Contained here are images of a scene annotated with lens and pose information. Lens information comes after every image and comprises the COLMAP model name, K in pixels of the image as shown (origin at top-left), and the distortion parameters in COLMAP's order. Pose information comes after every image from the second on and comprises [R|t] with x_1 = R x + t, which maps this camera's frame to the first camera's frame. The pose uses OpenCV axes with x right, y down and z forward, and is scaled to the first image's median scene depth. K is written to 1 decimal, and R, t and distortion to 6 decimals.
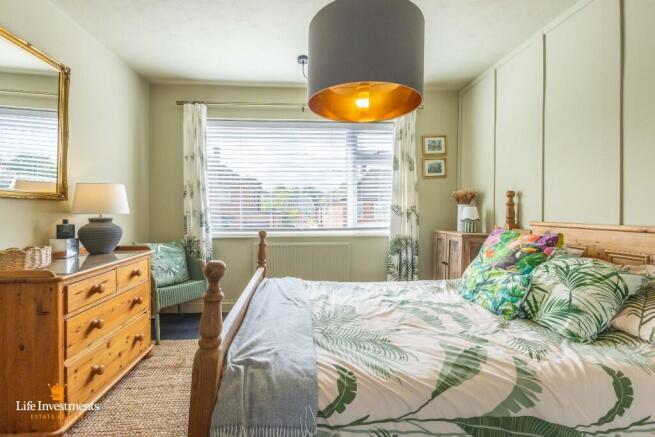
lens RADIAL K [[301.2, 0, 321.2], [0, 301.2, 216.4], [0, 0, 1]] dist [0.008061, -0.000198]
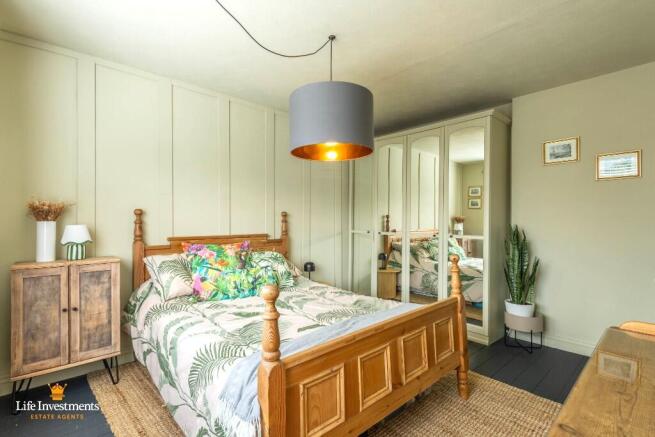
lens RADIAL K [[301.2, 0, 329.1], [0, 301.2, 218.4], [0, 0, 1]] dist [0.008061, -0.000198]
pose [[-0.619880, 0.002508, 0.784692, -0.456272], [0.012169, 0.999905, 0.006417, -0.042788], [-0.784602, 0.013527, -0.619852, 0.922484]]
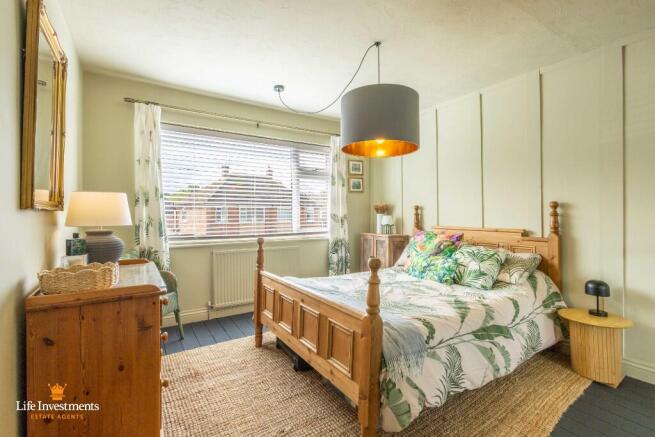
lens RADIAL K [[301.2, 0, 330.0], [0, 301.2, 208.6], [0, 0, 1]] dist [0.008061, -0.000198]
pose [[0.871791, 0.011872, 0.489734, -0.397011], [0.006069, 0.999368, -0.035031, -0.015831], [-0.489841, 0.033512, 0.871168, -0.078805]]
